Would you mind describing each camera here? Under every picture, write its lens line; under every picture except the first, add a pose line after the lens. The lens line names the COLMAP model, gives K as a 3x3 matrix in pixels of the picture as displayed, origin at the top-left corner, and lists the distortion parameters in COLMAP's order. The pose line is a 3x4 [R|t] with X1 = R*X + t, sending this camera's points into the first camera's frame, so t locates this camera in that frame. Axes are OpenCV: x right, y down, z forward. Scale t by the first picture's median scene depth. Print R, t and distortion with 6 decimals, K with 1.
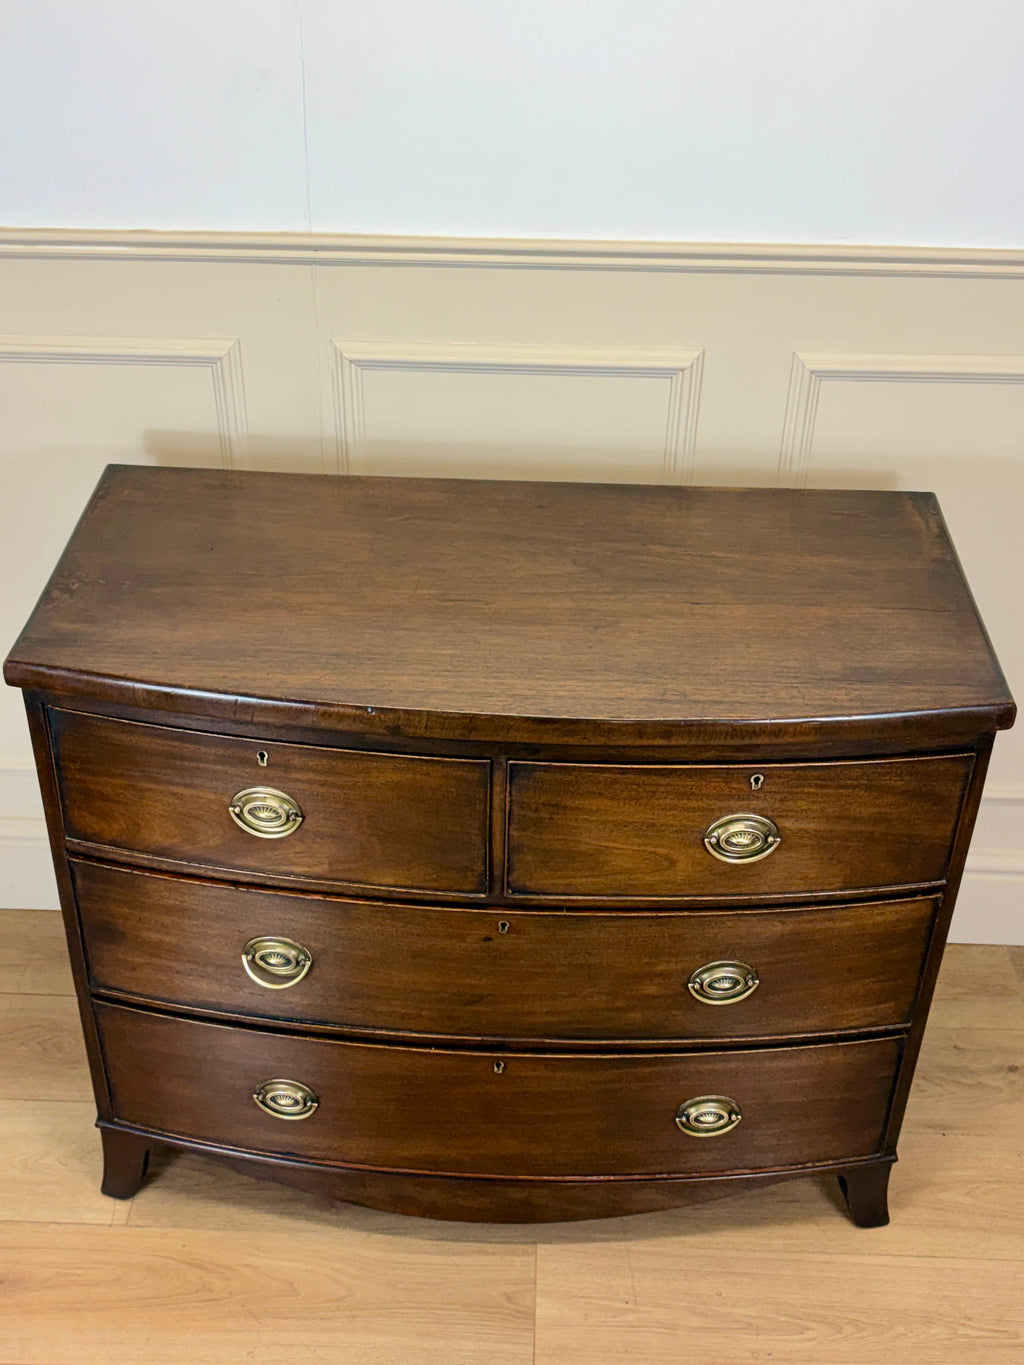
lens RADIAL K [[1613.1, 0, 532.9], [0, 1613.1, 655.4], [0, 0, 1]] dist [0.174005, -0.437120]
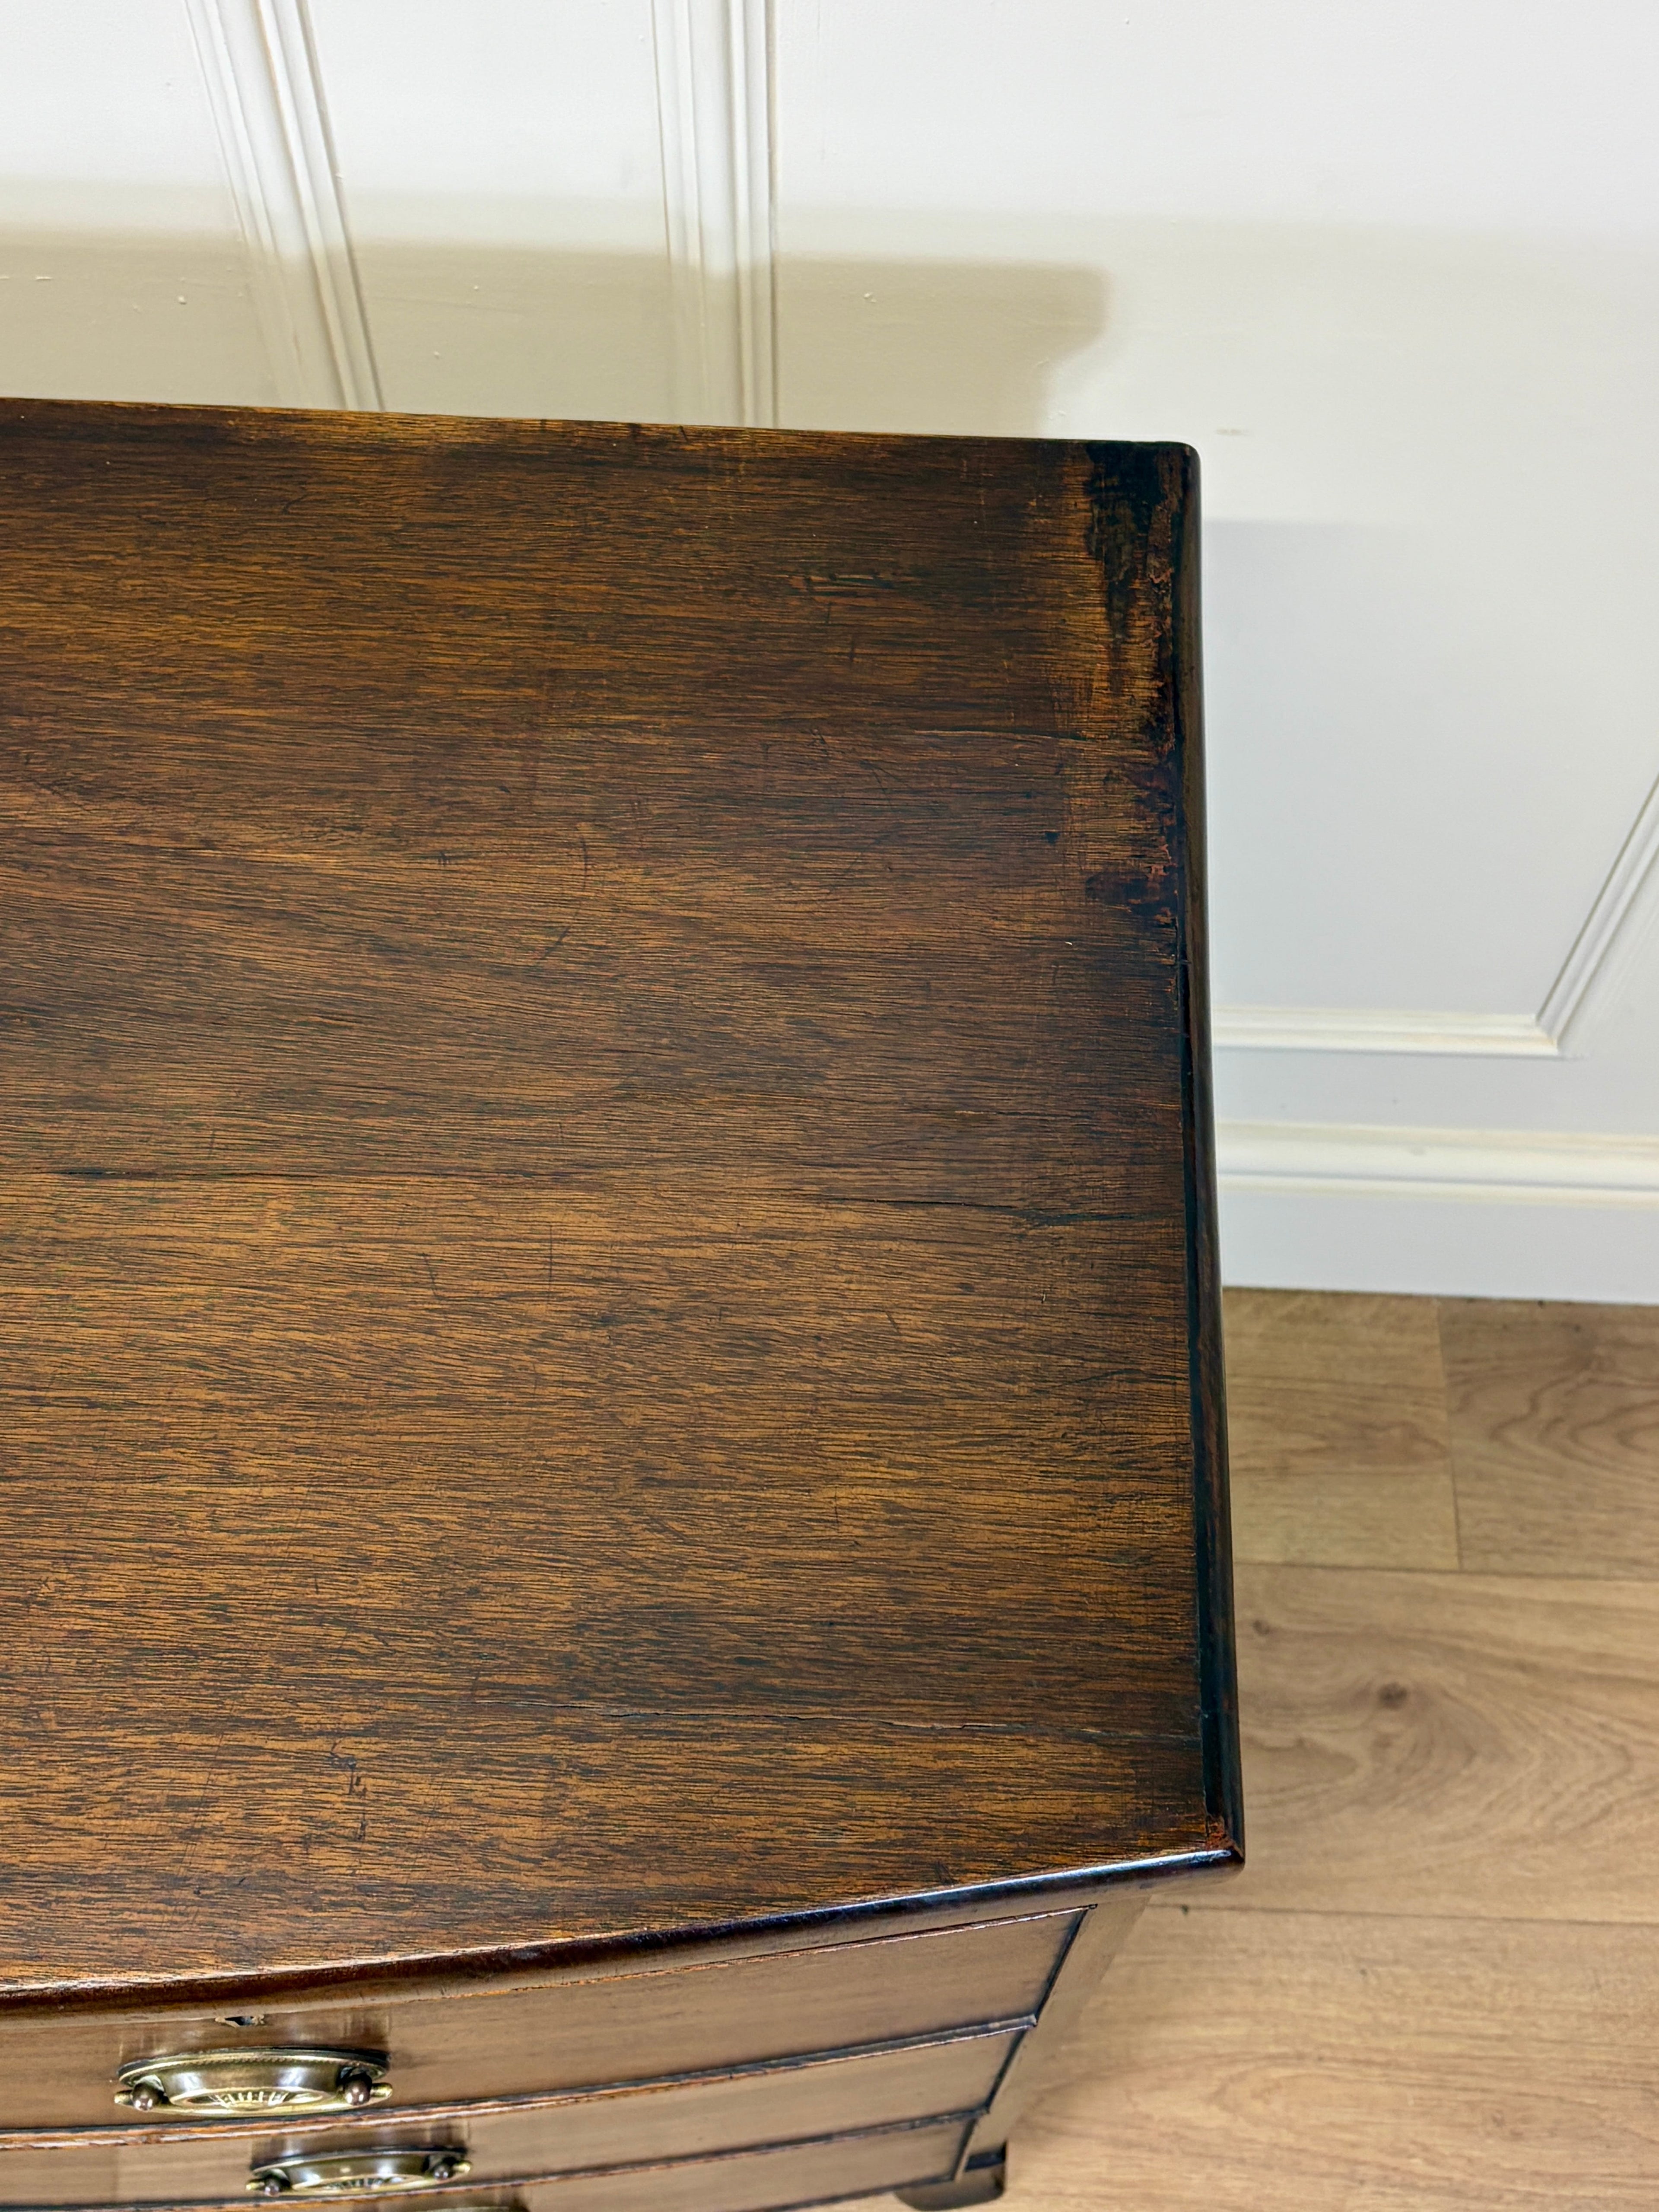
lens RADIAL K [[2614.1, 0, 863.3], [0, 2614.1, 1062.1], [0, 0, 1]] dist [0.174005, -0.437120]
pose [[0.999829, 0.004665, -0.017902, 0.204184], [0.004210, 0.884911, 0.465741, -0.212223], [0.018014, -0.465737, 0.884740, 0.583907]]
